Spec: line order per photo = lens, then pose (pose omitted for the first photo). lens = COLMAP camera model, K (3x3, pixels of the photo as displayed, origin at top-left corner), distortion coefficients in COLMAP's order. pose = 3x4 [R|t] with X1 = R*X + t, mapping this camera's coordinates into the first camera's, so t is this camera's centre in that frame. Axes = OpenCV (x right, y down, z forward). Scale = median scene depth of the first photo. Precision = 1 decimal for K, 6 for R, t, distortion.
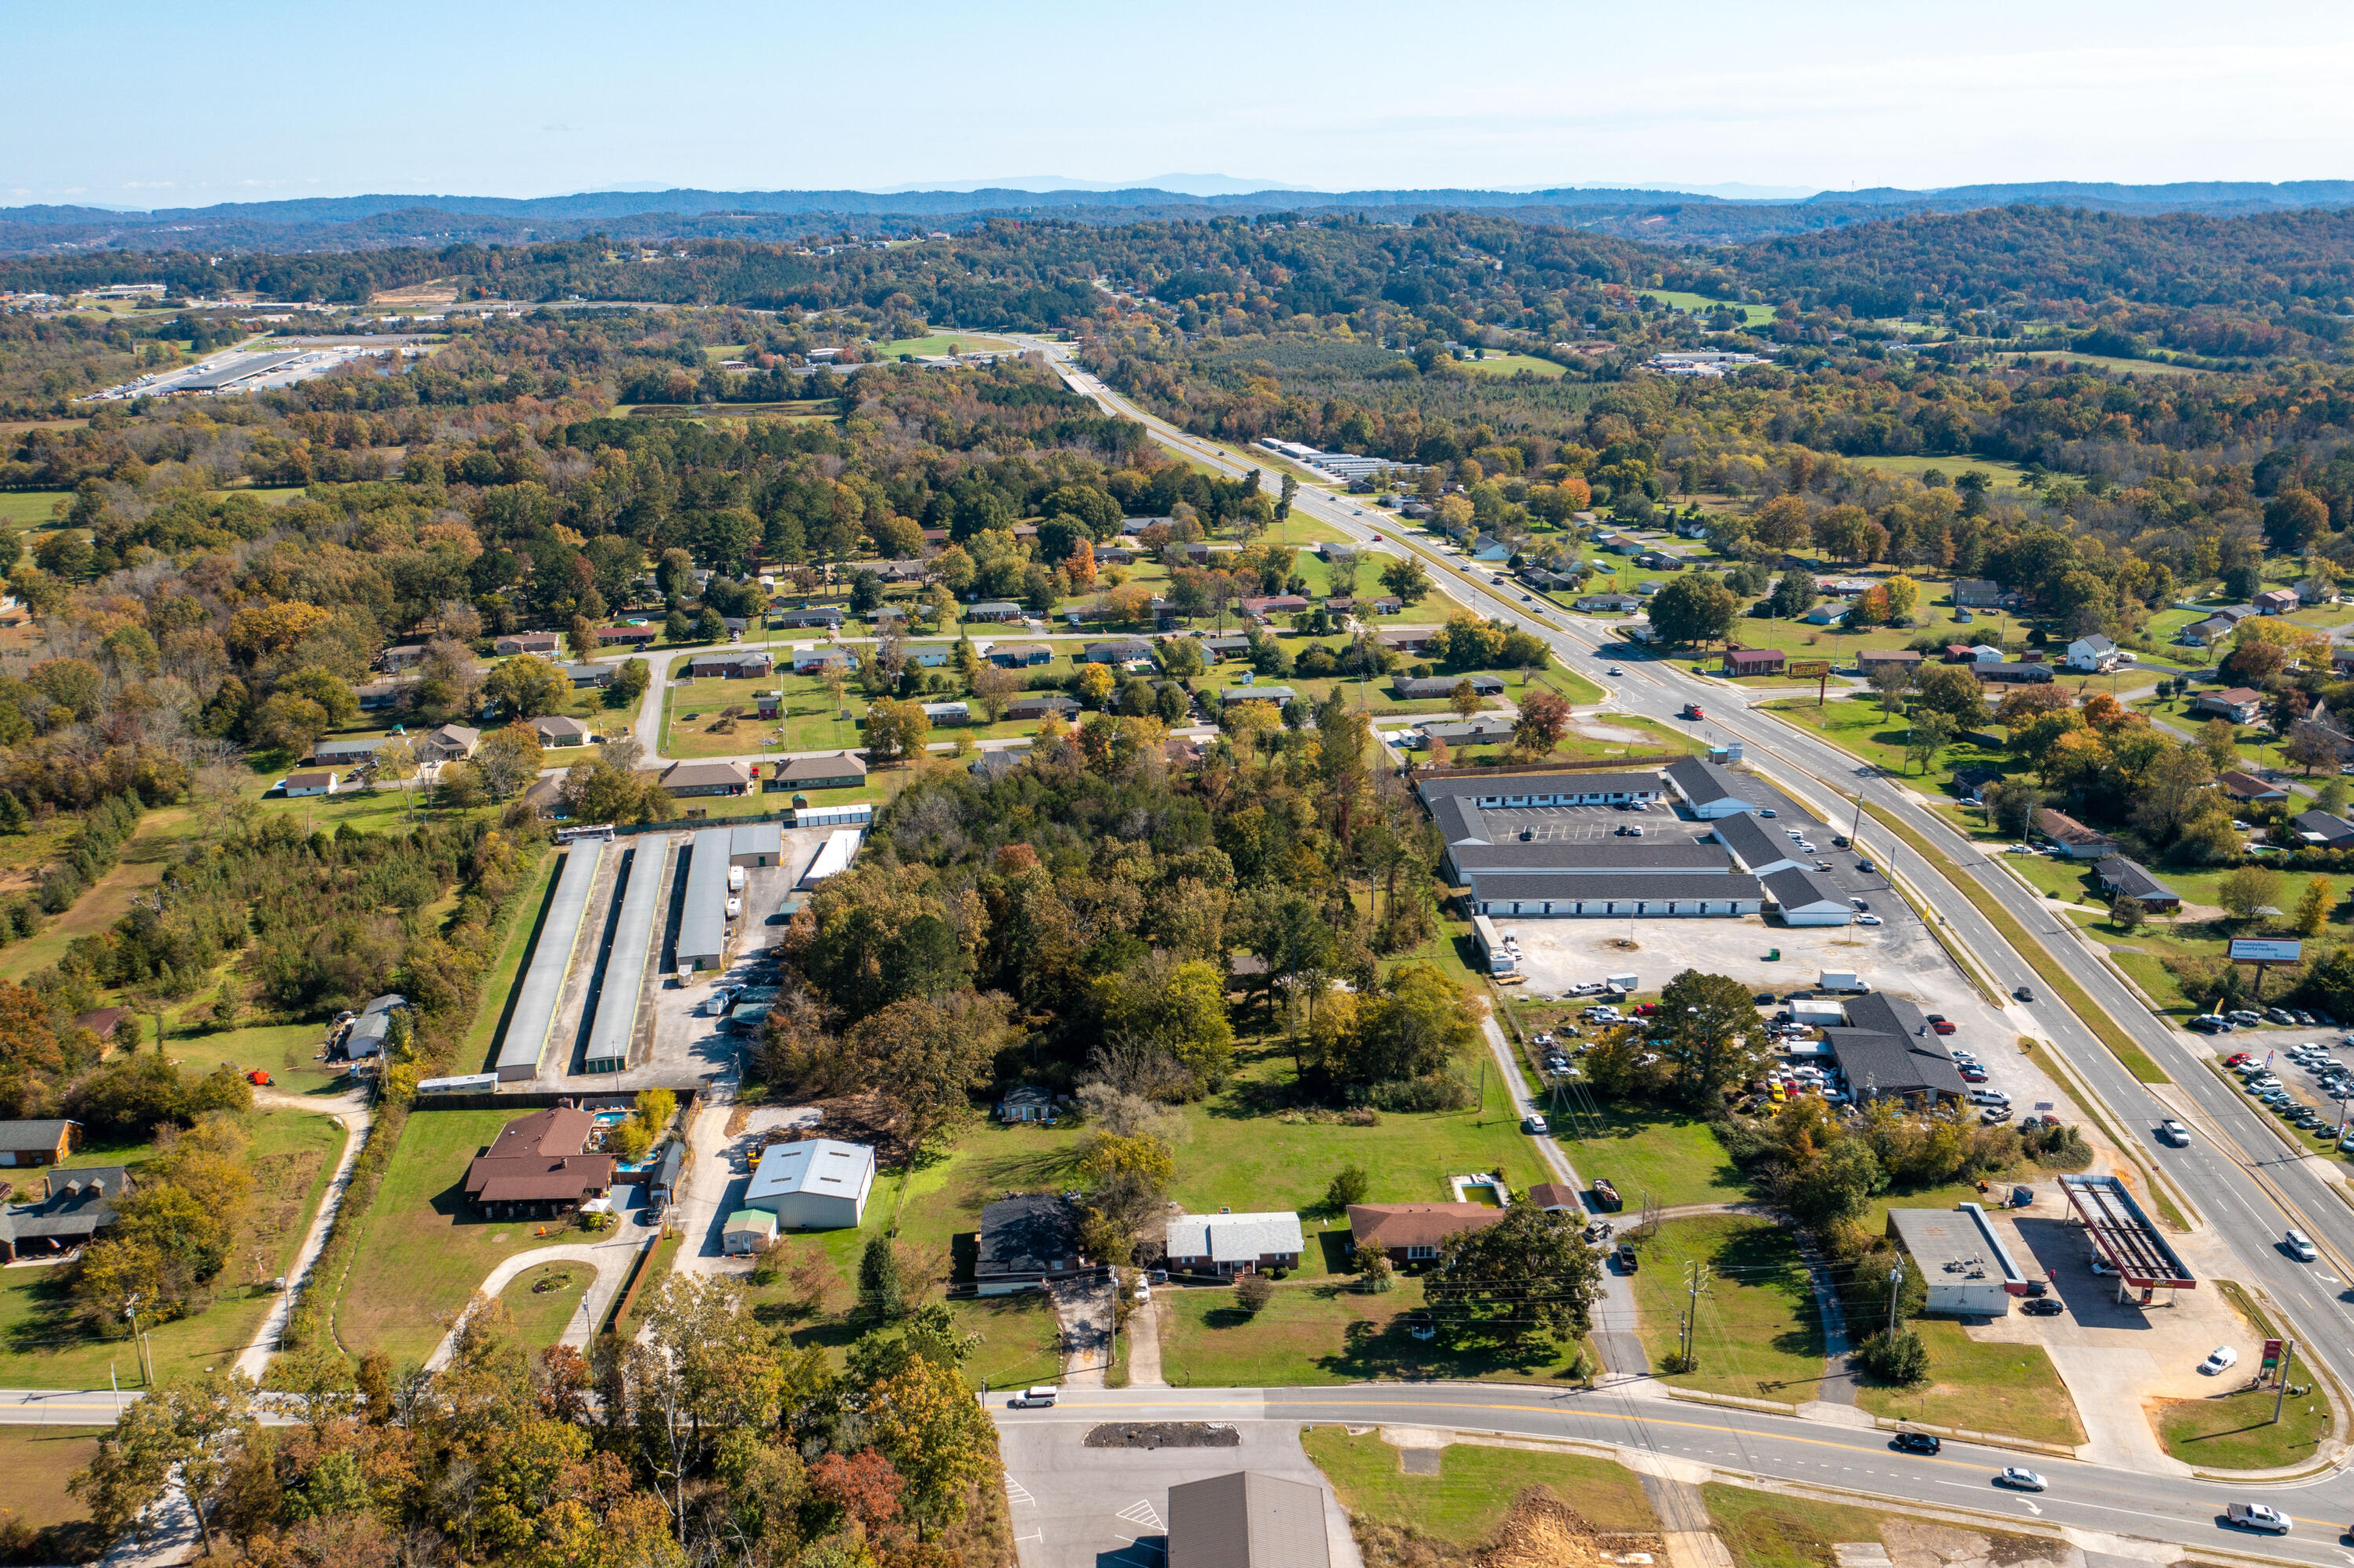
lens RADIAL K [[1909.2, 0, 1157.9], [0, 1909.2, 789.8], [0, 0, 1]] dist [-0.020192, 0.002936]
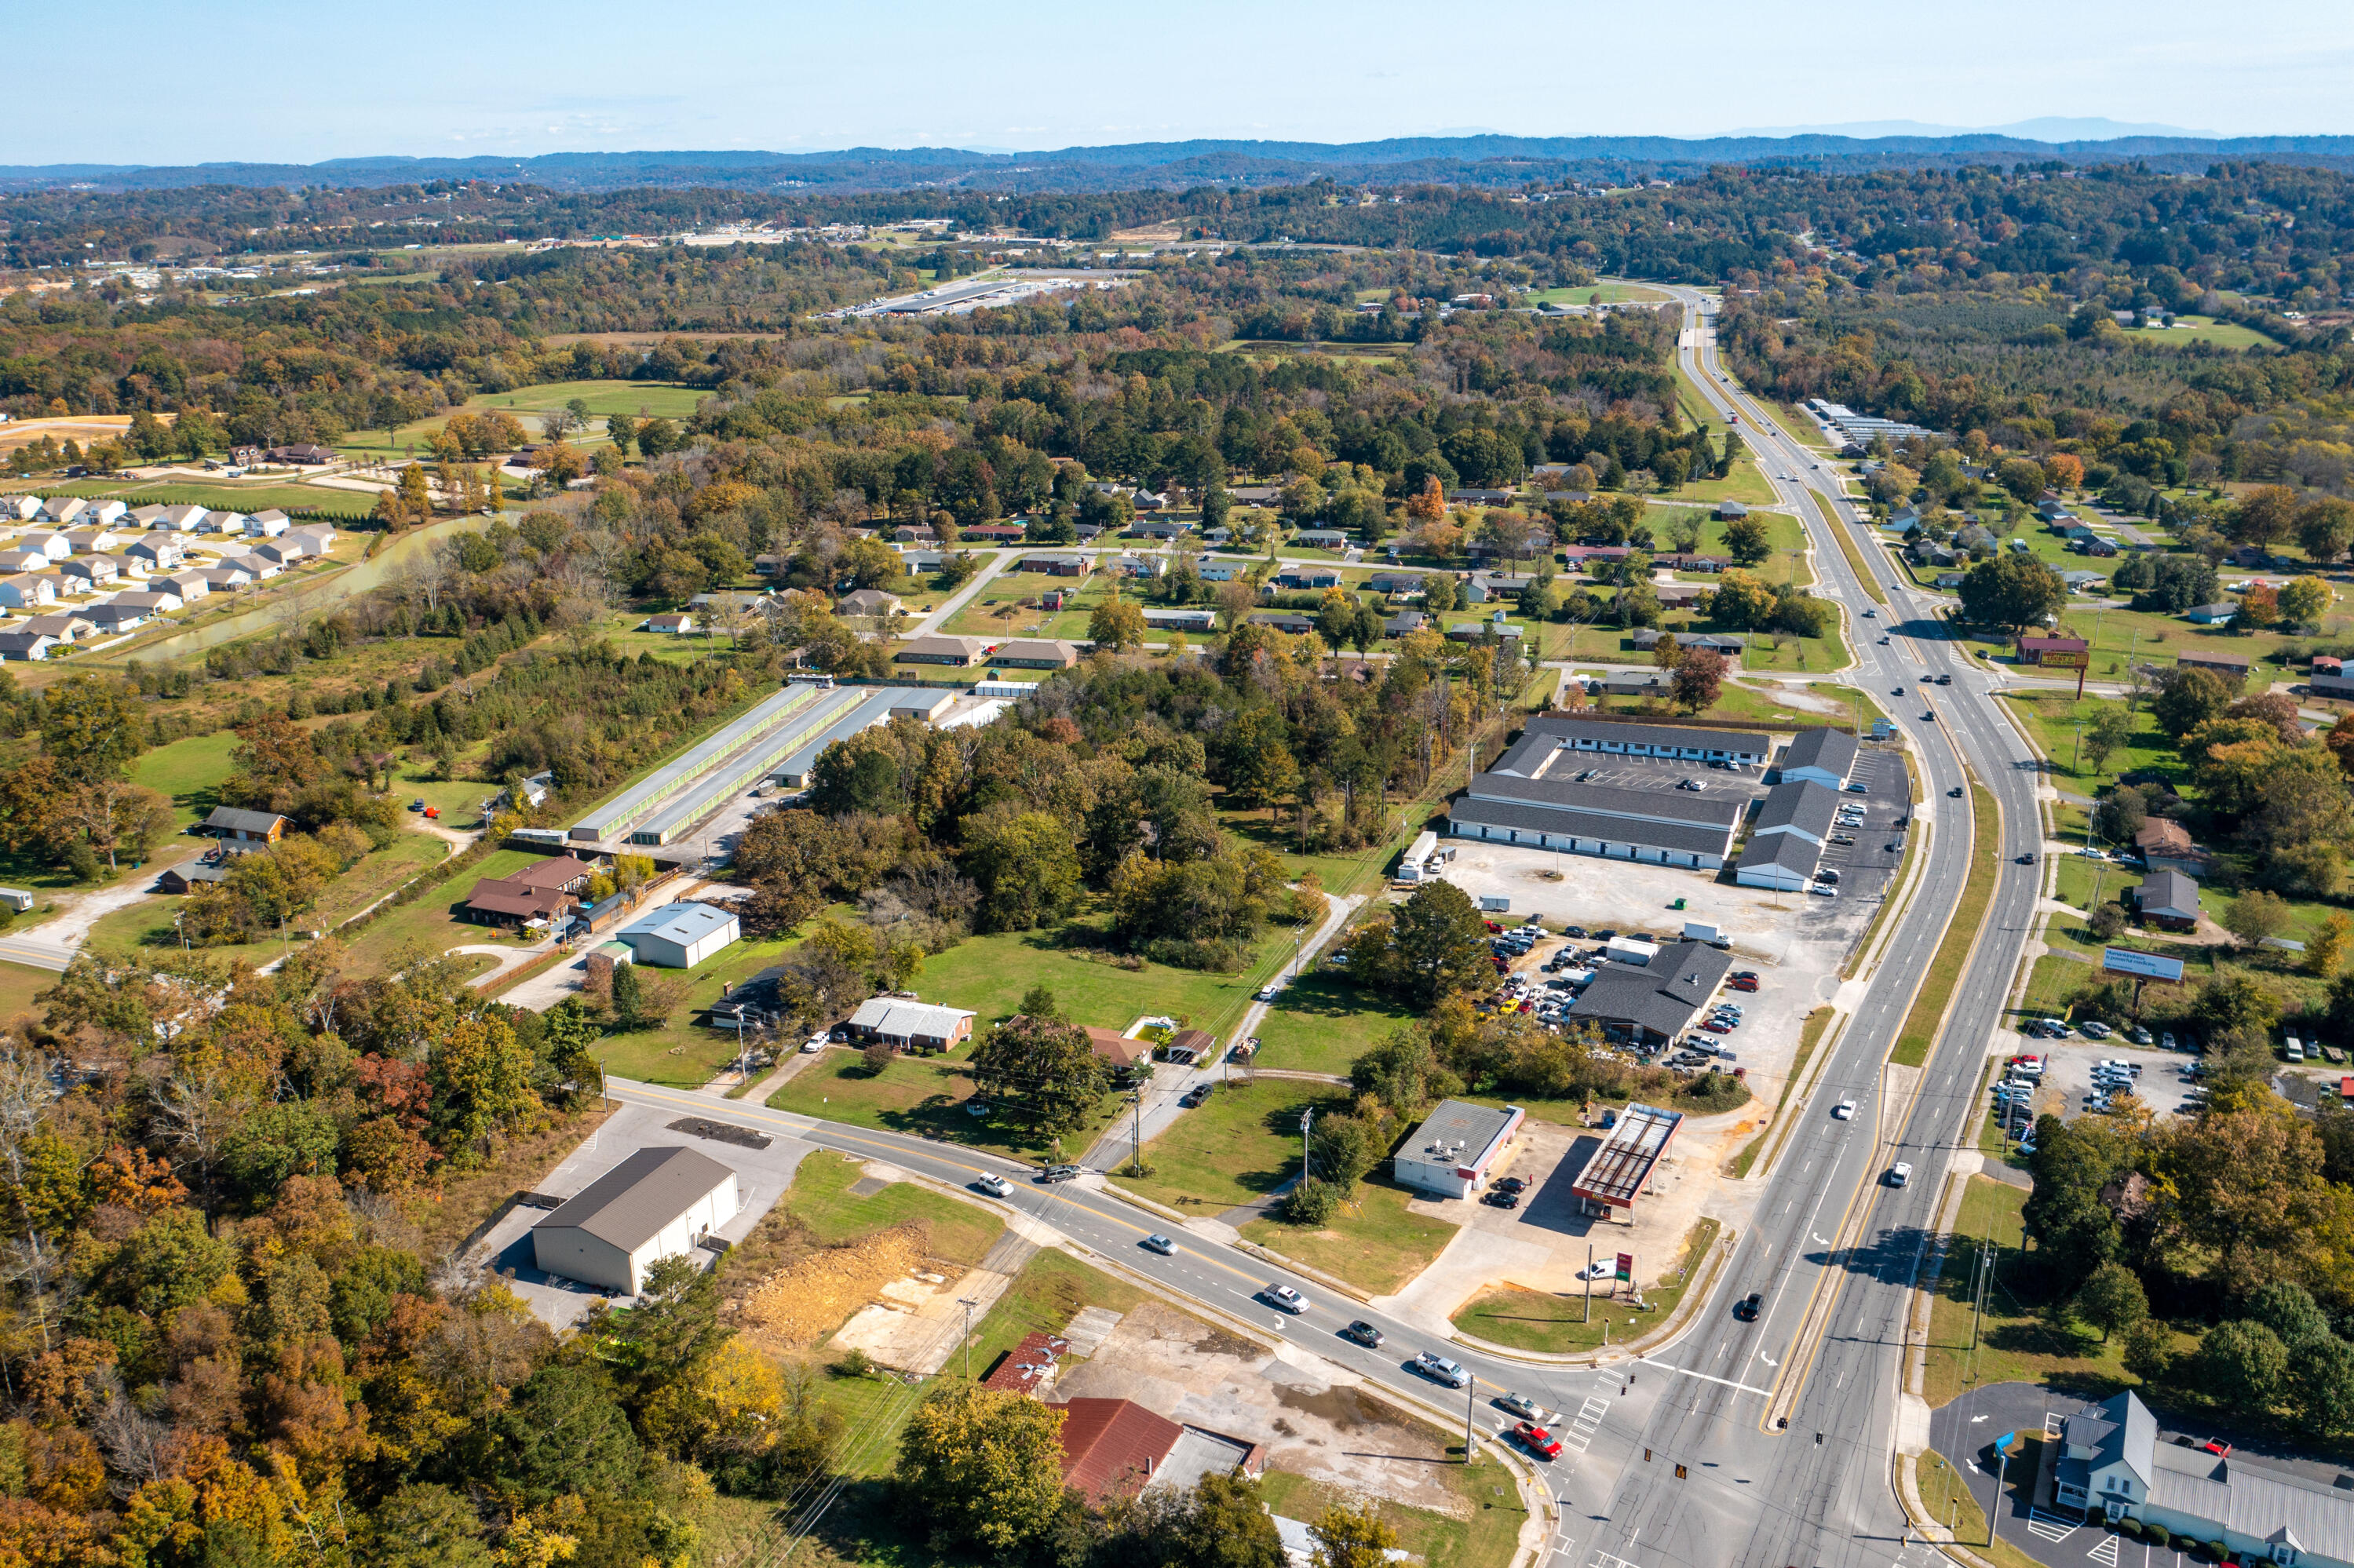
lens RADIAL K [[1919.8, 0, 1161.0], [0, 1919.8, 785.9], [0, 0, 1]] dist [-0.019937, 0.013544]
pose [[0.917101, 0.124672, -0.378659, 0.356380], [-0.116128, 0.992195, 0.045419, 0.008071], [0.381366, 0.002319, 0.924421, -0.036035]]
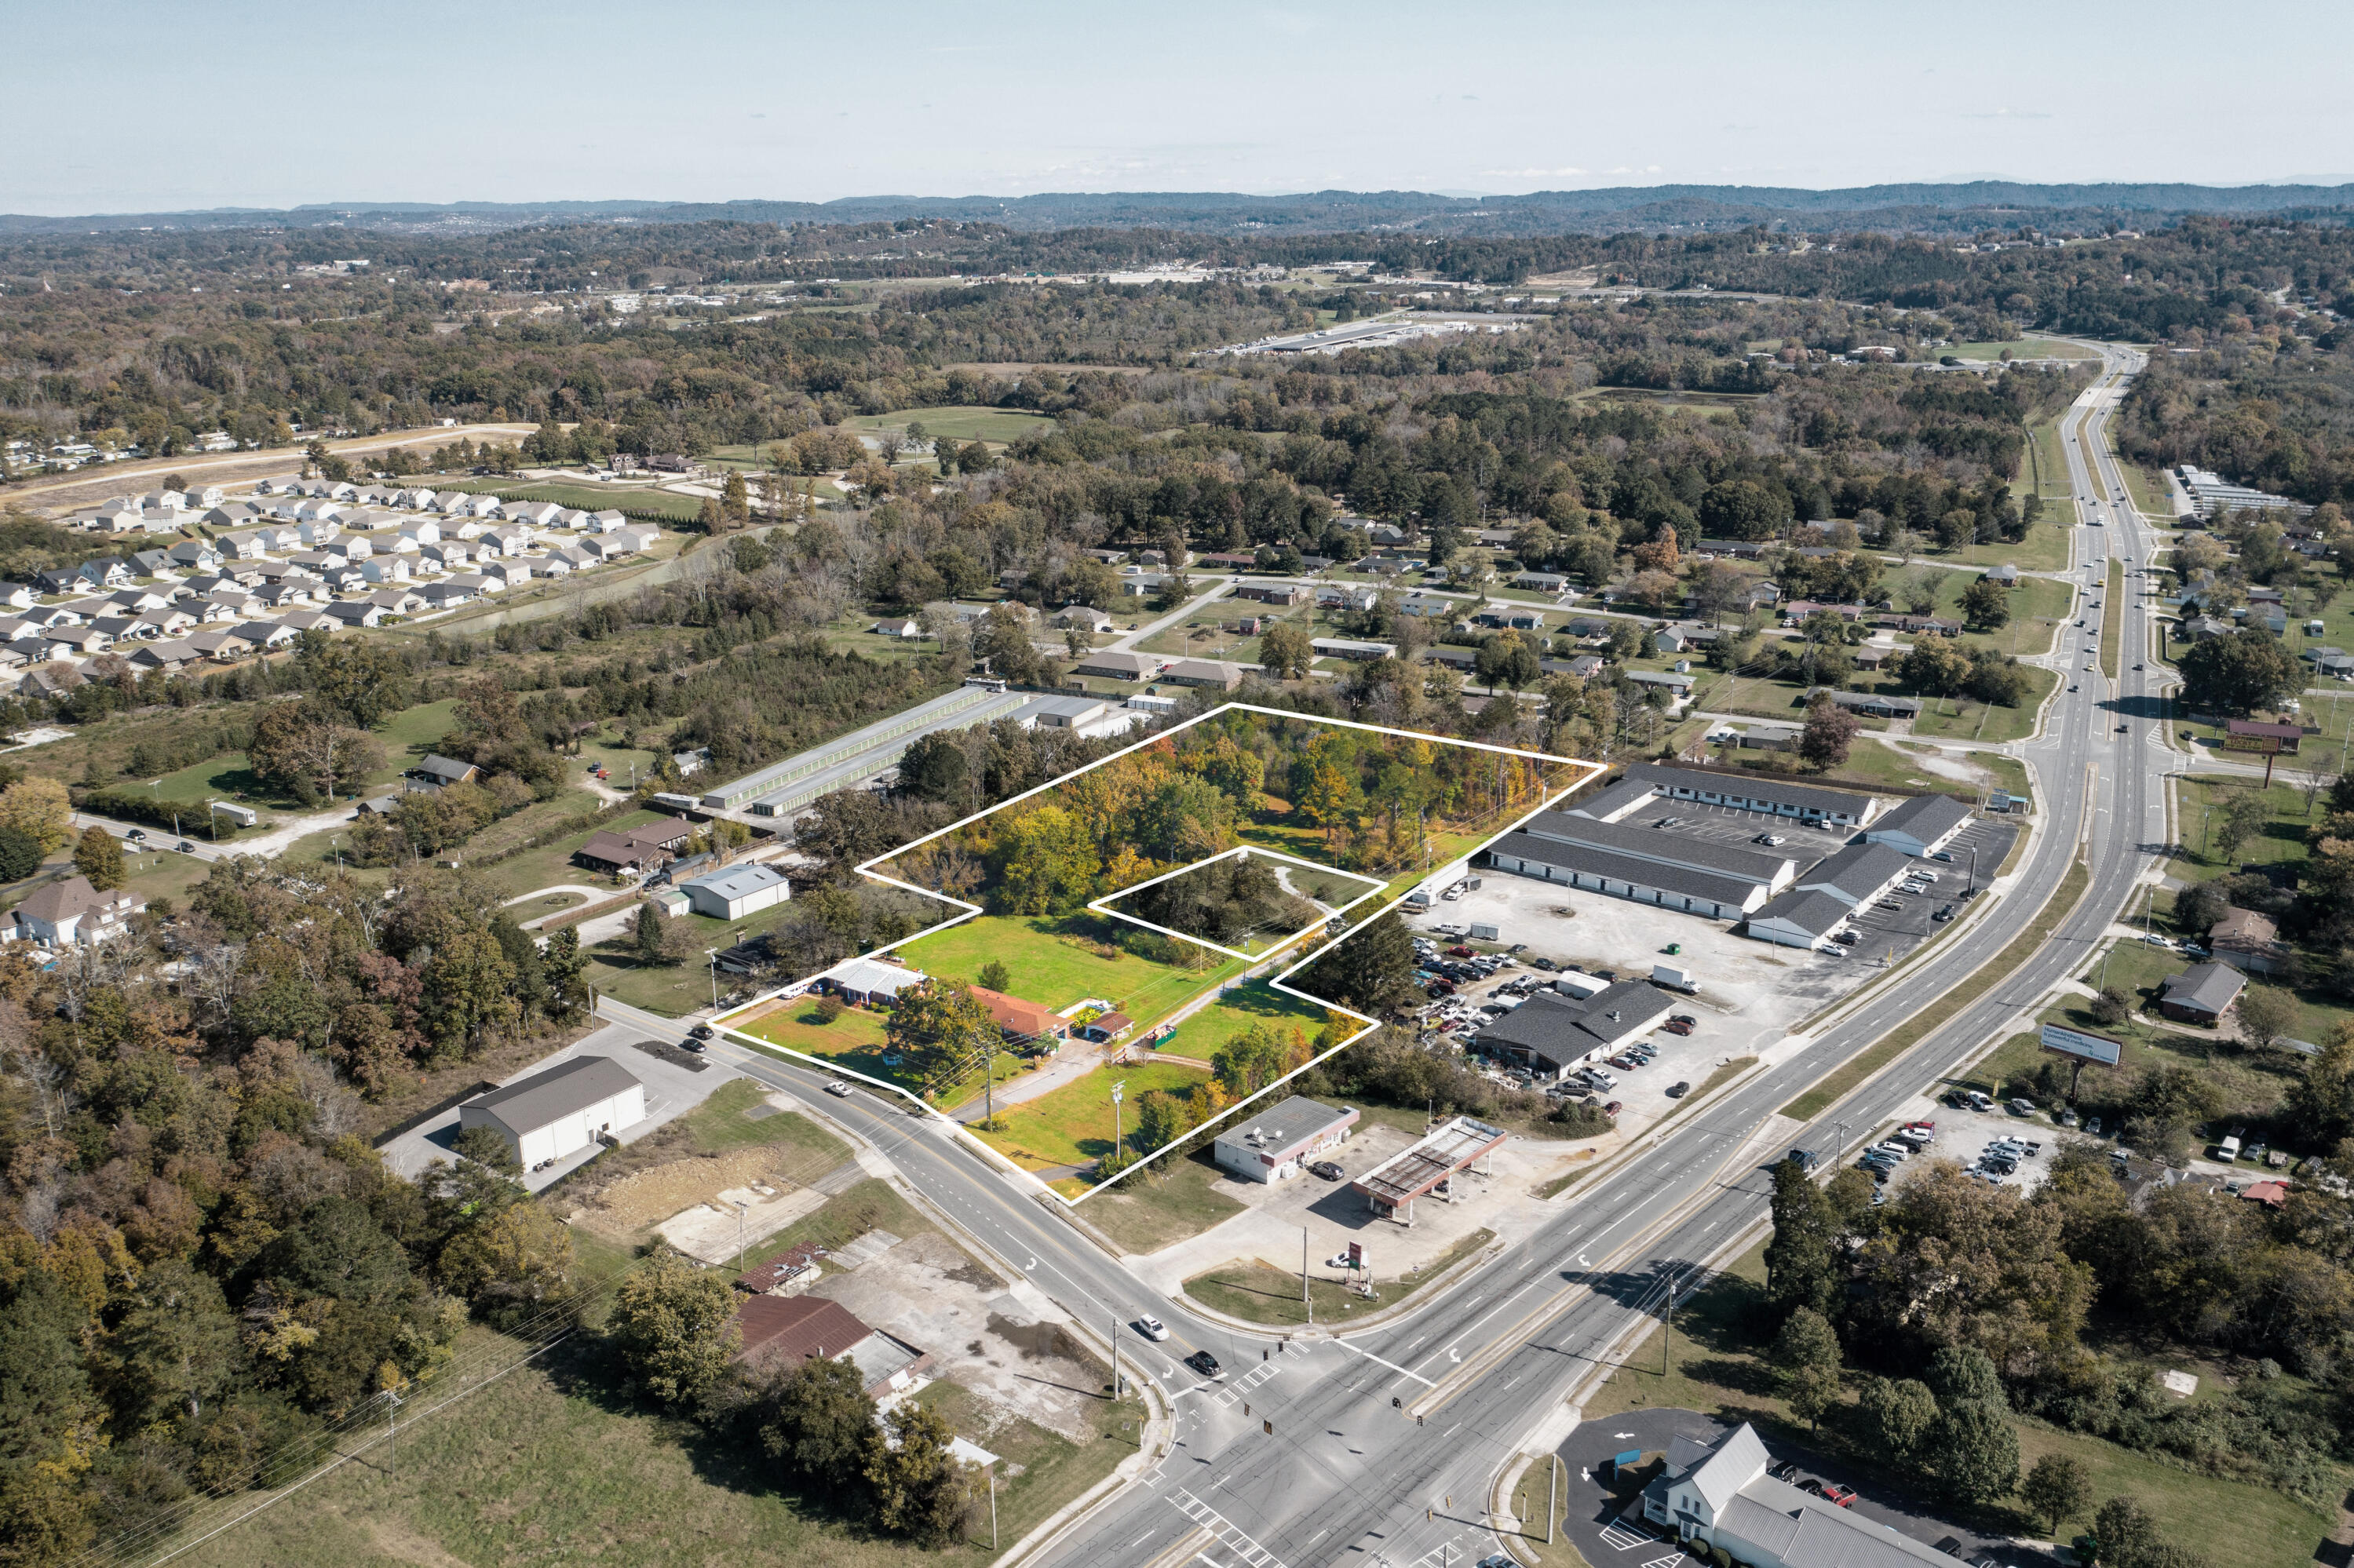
lens RADIAL K [[1919.8, 0, 1161.0], [0, 1919.8, 785.9], [0, 0, 1]] dist [-0.019937, 0.013544]
pose [[0.796452, 0.181375, -0.576860, 0.539538], [-0.180776, 0.981748, 0.059088, -0.007590], [0.577048, 0.057222, 0.814703, 0.006831]]
